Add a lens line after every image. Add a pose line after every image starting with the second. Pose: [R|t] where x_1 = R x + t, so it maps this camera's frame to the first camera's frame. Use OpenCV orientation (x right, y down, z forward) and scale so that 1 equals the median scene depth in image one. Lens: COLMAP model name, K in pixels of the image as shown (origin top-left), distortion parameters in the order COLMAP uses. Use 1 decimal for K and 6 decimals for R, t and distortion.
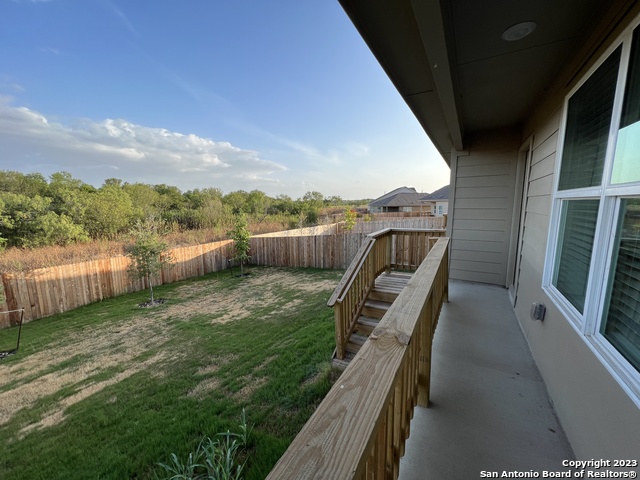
lens RADIAL K [[256.4, 0, 318.1], [0, 256.4, 240.6], [0, 0, 1]] dist [-0.004138, 0.001100]
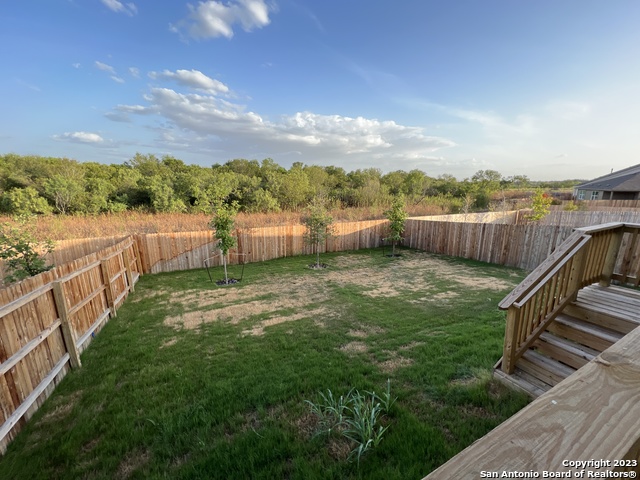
lens RADIAL K [[256.4, 0, 318.1], [0, 256.4, 240.6], [0, 0, 1]] dist [-0.004138, 0.001100]
pose [[0.834065, 0.131321, -0.535808, -0.012524], [-0.091056, 0.990704, 0.101069, 0.001911], [0.544099, -0.035509, 0.838269, -0.008214]]
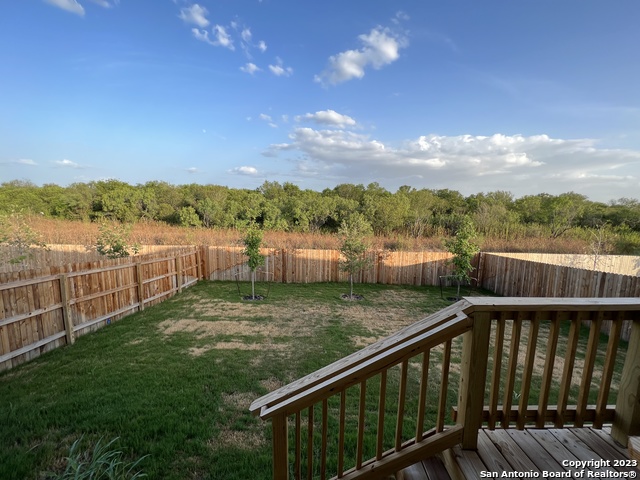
lens RADIAL K [[256.8, 0, 323.2], [0, 256.8, 237.3], [0, 0, 1]] dist [-0.002021, 0.000616]
pose [[0.518703, 0.122722, -0.846101, 0.173587], [-0.148689, 0.987512, 0.052079, -0.043159], [0.841926, 0.098792, 0.530472, 0.279543]]
